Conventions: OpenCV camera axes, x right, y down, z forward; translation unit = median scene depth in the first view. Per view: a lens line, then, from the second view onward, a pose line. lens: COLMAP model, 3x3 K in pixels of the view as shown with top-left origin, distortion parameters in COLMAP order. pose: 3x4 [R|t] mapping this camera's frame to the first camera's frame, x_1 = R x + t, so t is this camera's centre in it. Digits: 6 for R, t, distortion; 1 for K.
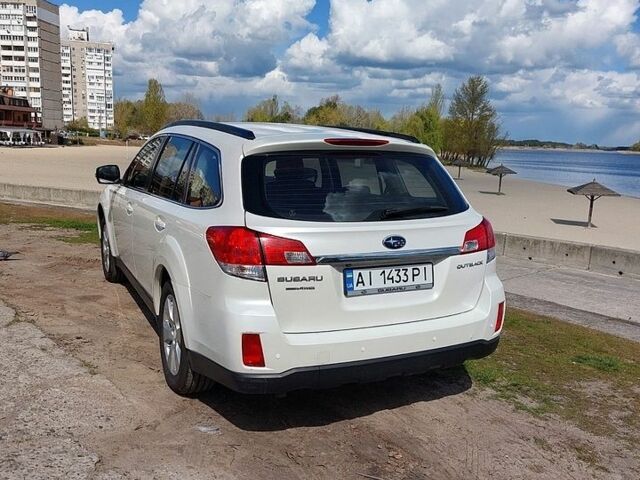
lens RADIAL K [[672.5, 0, 320.0], [0, 672.5, 240.0], [0, 0, 1]] dist [0.140356, -0.226211]
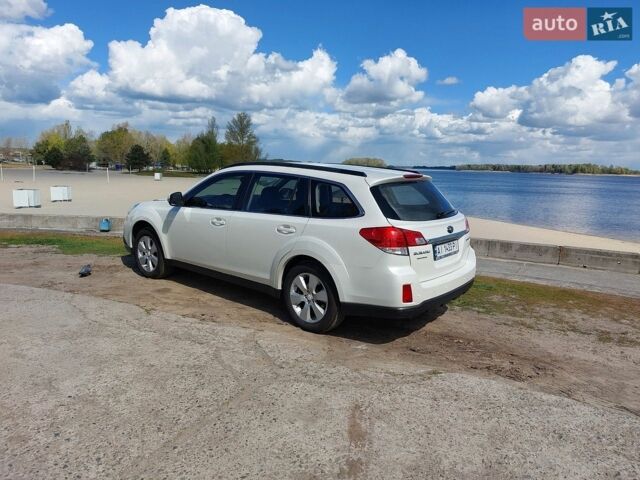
lens RADIAL K [[537.1, 0, 320.0], [0, 537.1, 240.0], [0, 0, 1]] dist [0.006902, 0.002841]
pose [[0.879250, -0.078384, 0.469867, -0.137542], [0.072177, 0.996902, 0.031241, -0.006120], [-0.470860, 0.006445, 0.882184, -0.023696]]
